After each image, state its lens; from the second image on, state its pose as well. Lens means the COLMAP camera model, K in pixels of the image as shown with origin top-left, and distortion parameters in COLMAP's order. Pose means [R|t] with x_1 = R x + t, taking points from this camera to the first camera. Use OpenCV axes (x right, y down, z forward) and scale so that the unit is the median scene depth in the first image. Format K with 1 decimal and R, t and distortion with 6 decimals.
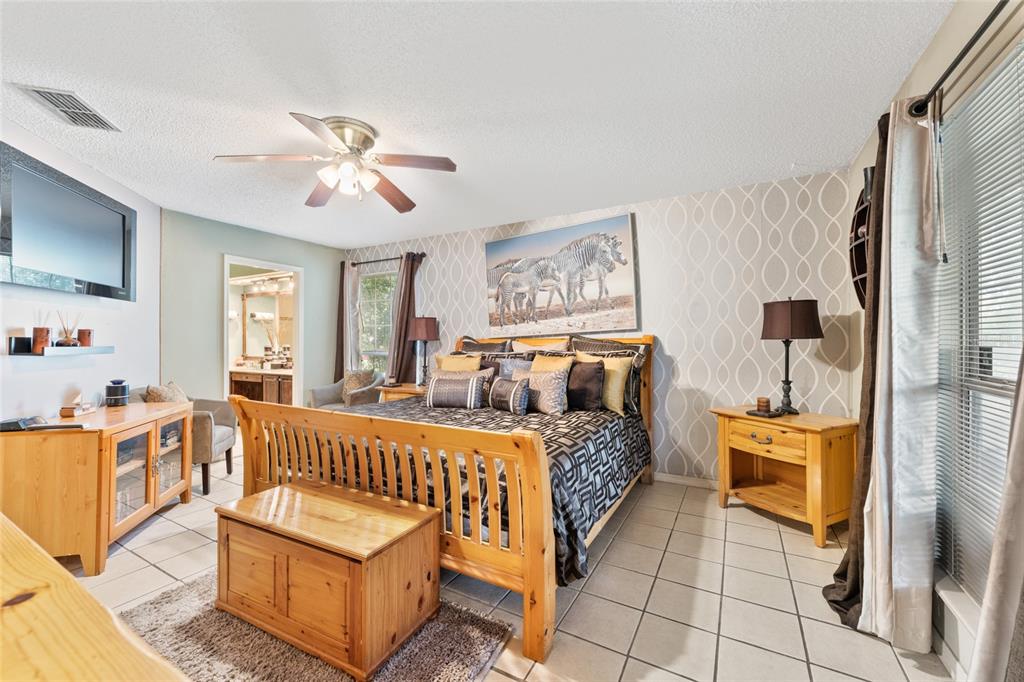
lens RADIAL K [[410.3, 0, 509.1], [0, 410.3, 338.2], [0, 0, 1]] dist [0.001317, 0.000146]
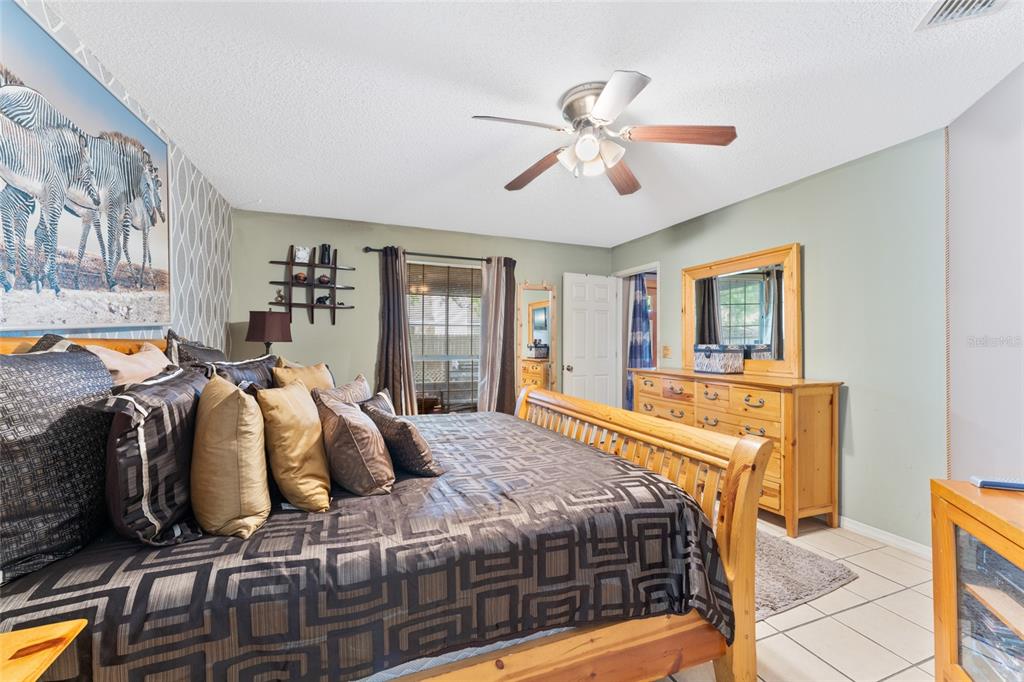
lens RADIAL K [[410.3, 0, 509.1], [0, 410.3, 338.2], [0, 0, 1]] dist [0.001317, 0.000146]
pose [[-0.767288, 0.009133, 0.641237, -0.488862], [-0.000301, 0.999893, -0.014601, 0.006916], [-0.641302, -0.011396, -0.767204, 1.064149]]
